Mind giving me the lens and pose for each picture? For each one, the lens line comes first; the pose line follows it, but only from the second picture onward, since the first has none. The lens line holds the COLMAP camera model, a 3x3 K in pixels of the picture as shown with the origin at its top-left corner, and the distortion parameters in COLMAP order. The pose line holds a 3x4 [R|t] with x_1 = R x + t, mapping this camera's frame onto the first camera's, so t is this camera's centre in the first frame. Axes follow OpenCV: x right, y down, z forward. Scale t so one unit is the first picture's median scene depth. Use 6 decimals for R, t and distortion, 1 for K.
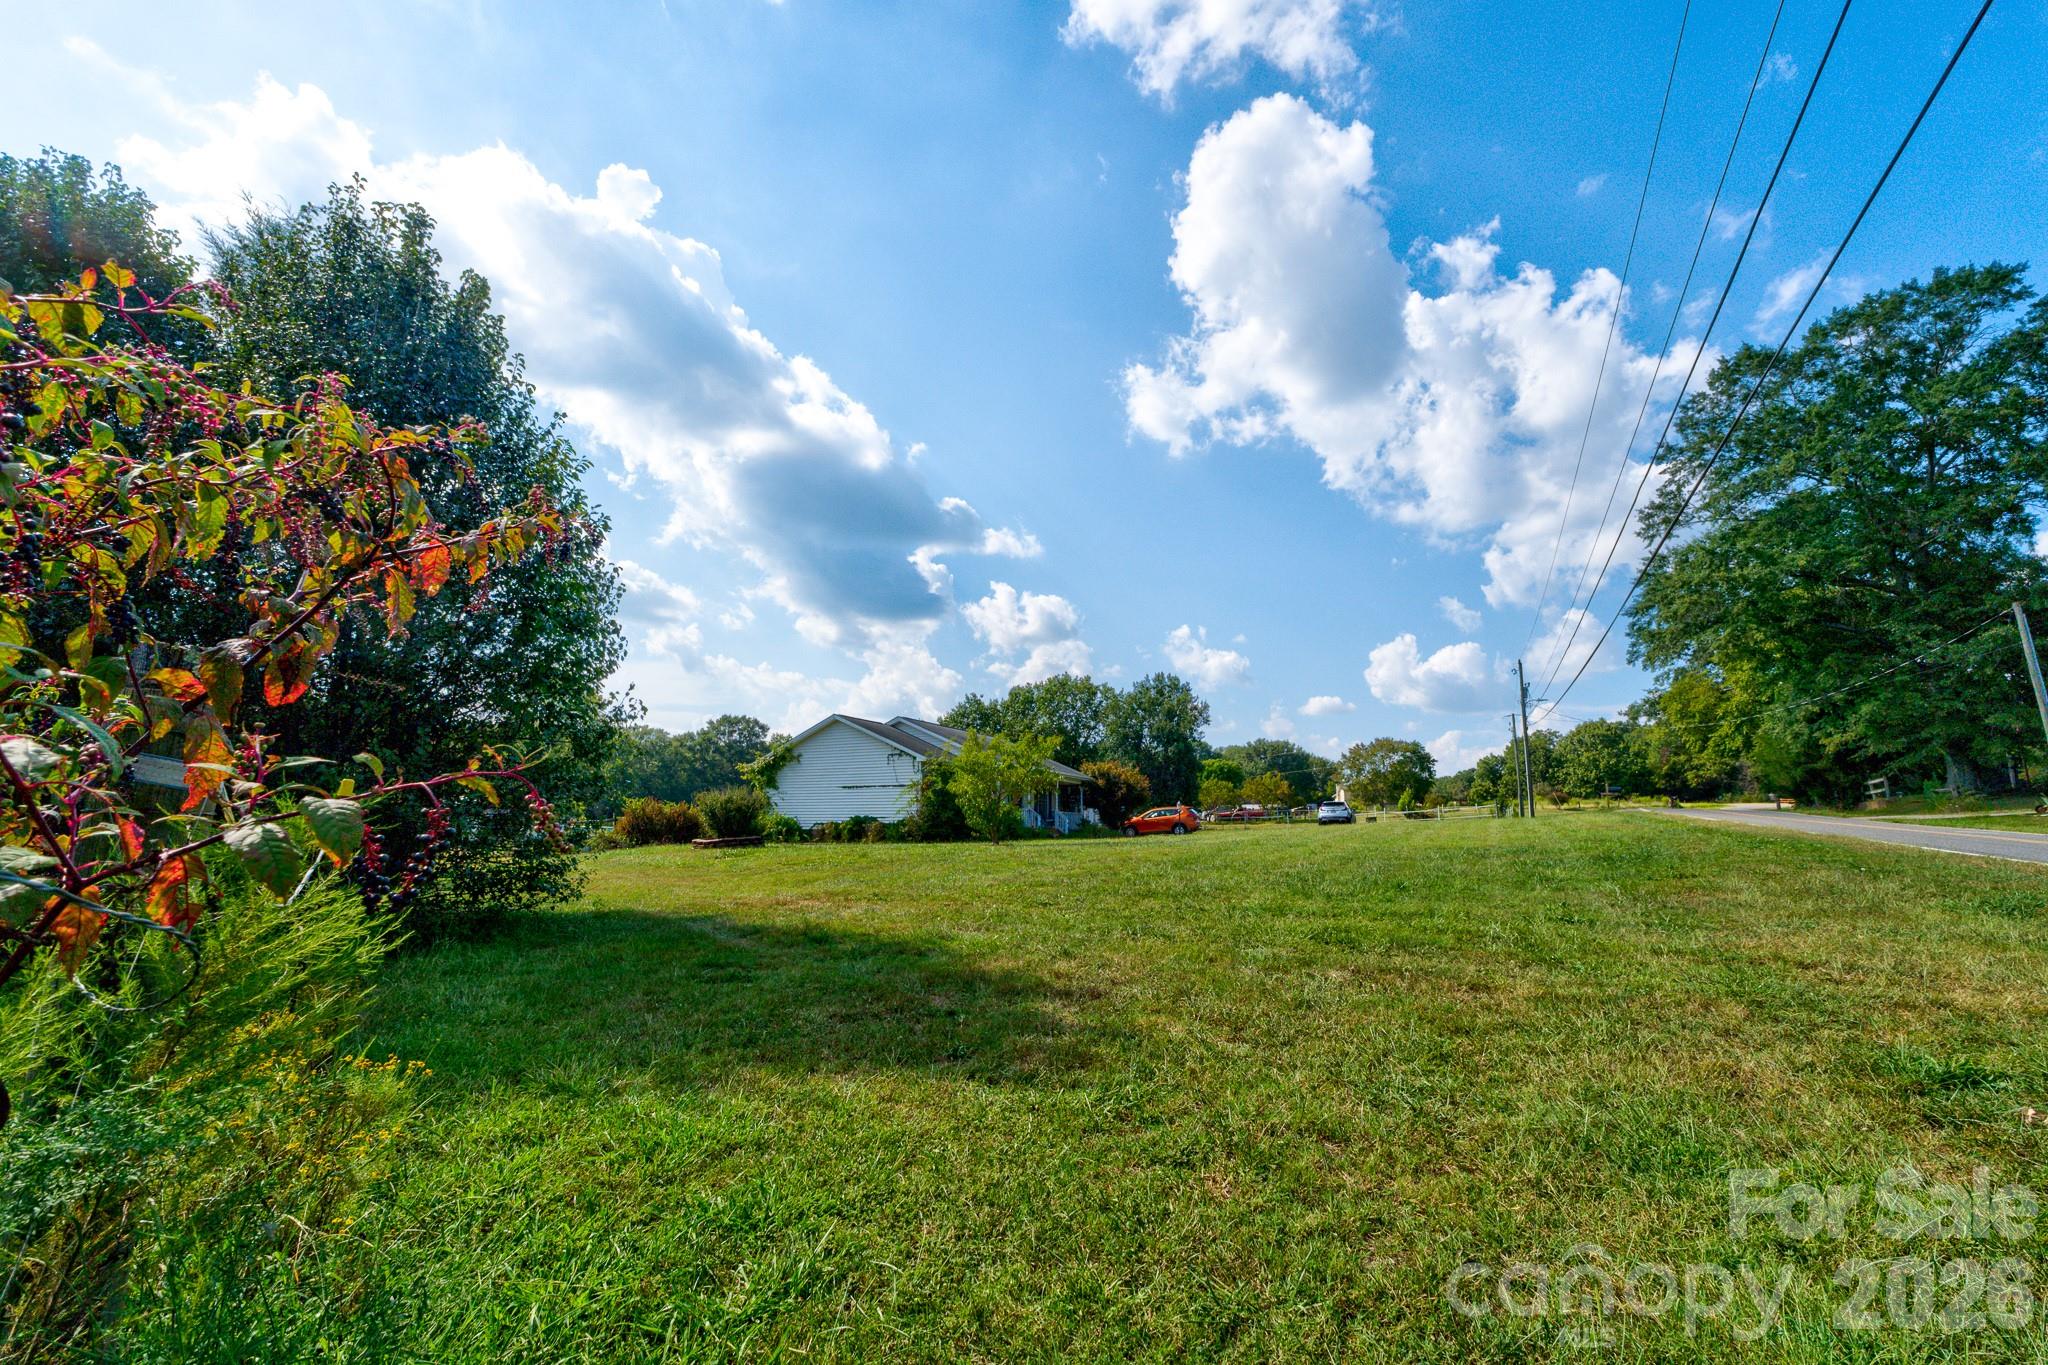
lens RADIAL K [[899.3, 0, 1018.3], [0, 899.3, 680.6], [0, 0, 1]] dist [0.000553, -0.000111]
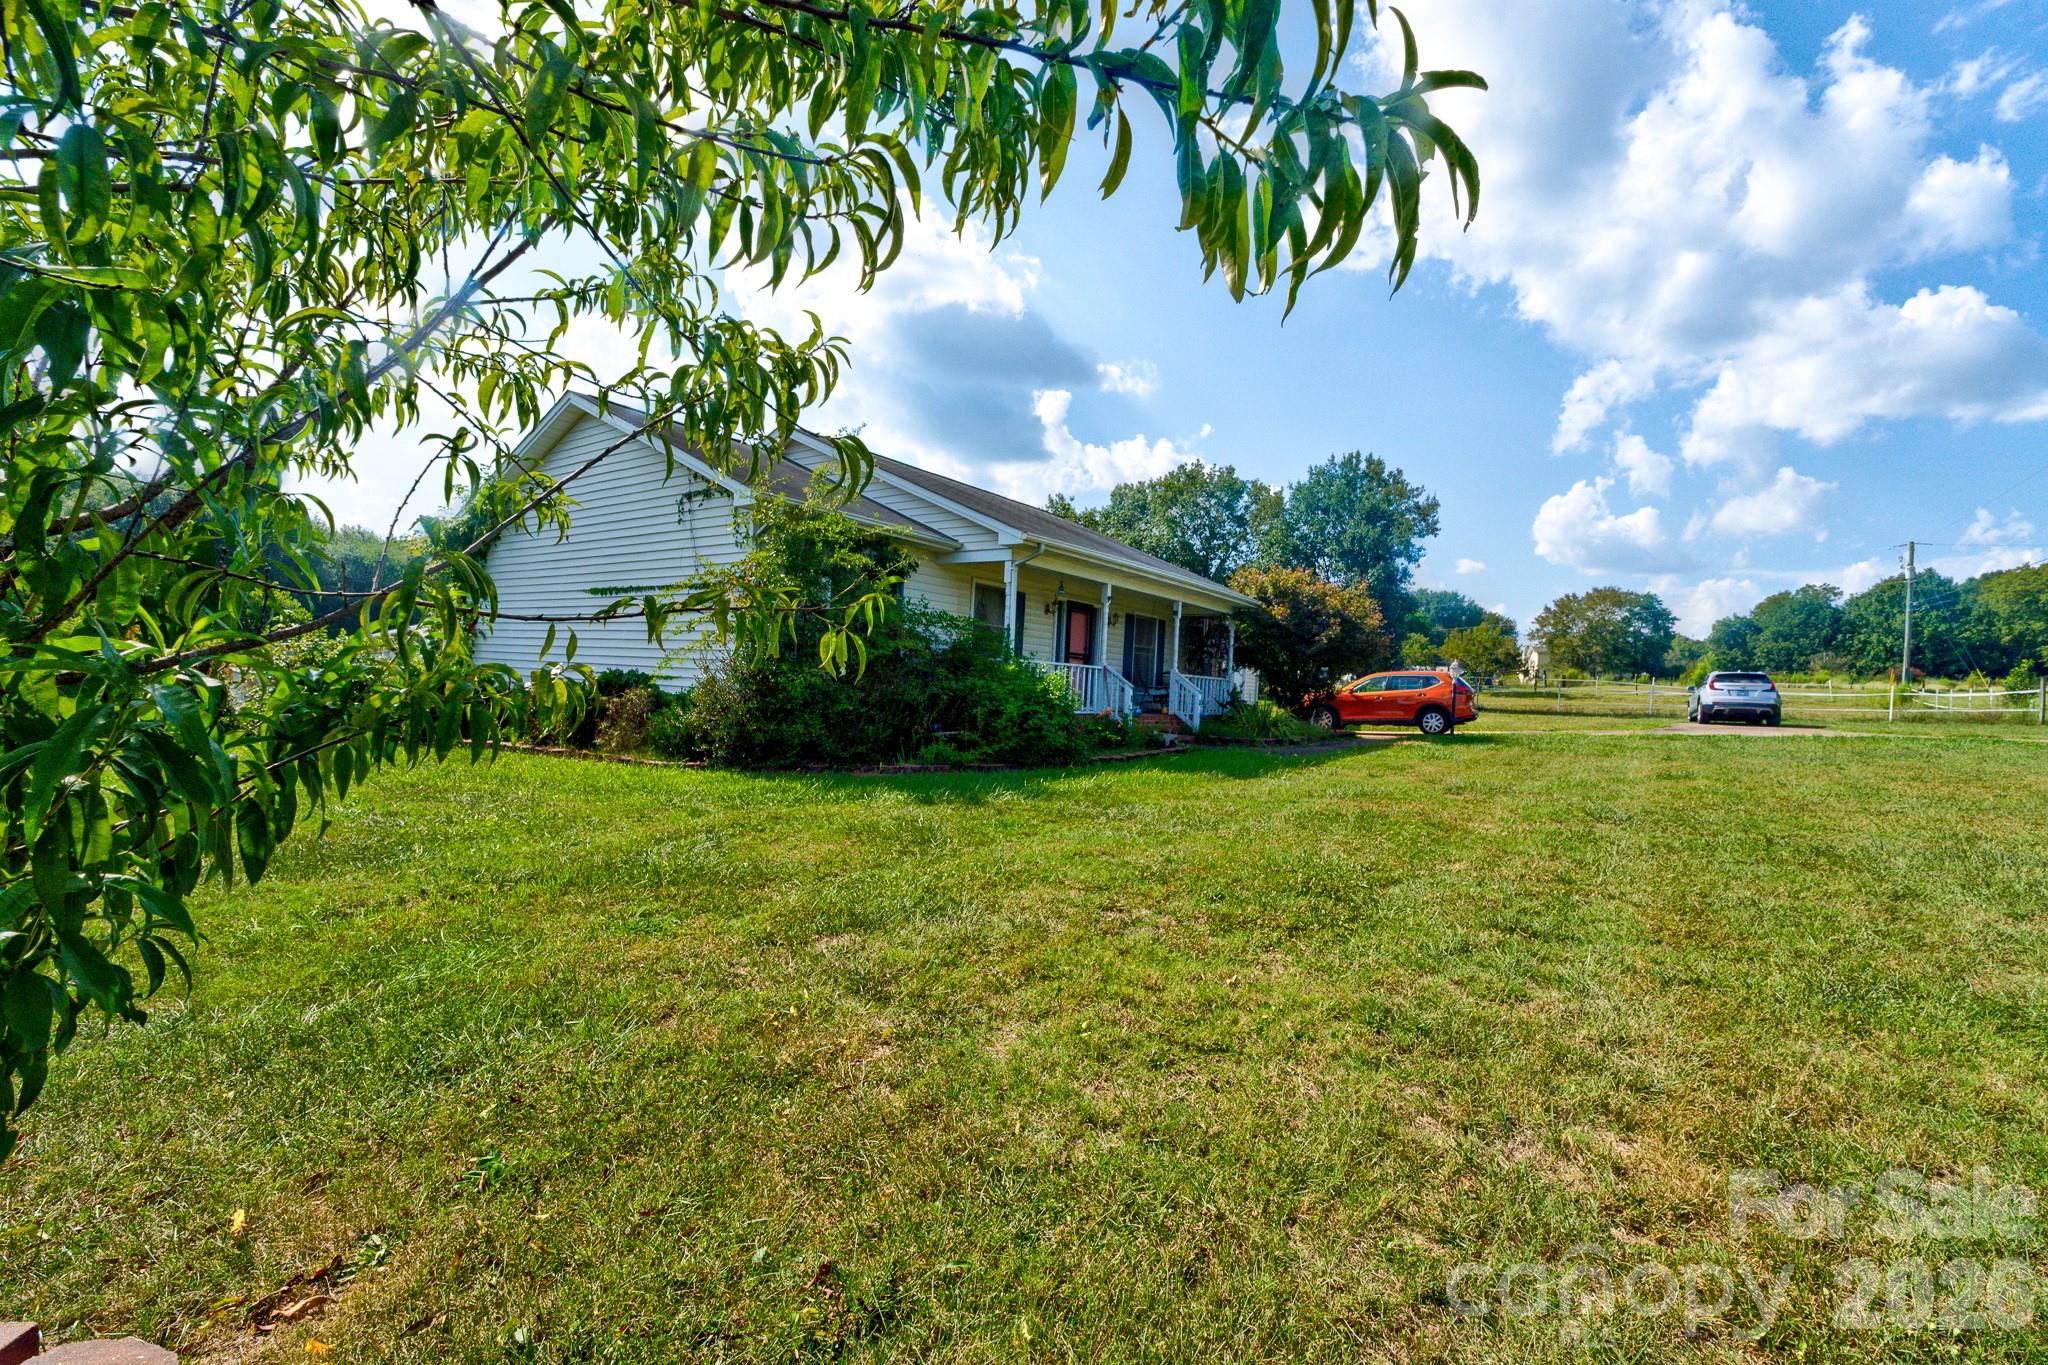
lens RADIAL K [[899.3, 0, 1022.1], [0, 899.3, 682.4], [0, 0, 1]] dist [0.000553, -0.000111]
pose [[0.991715, 0.041235, -0.121658, 0.013604], [-0.020126, 0.985259, 0.169882, 0.046359], [0.126870, -0.166026, 0.977926, 0.338647]]
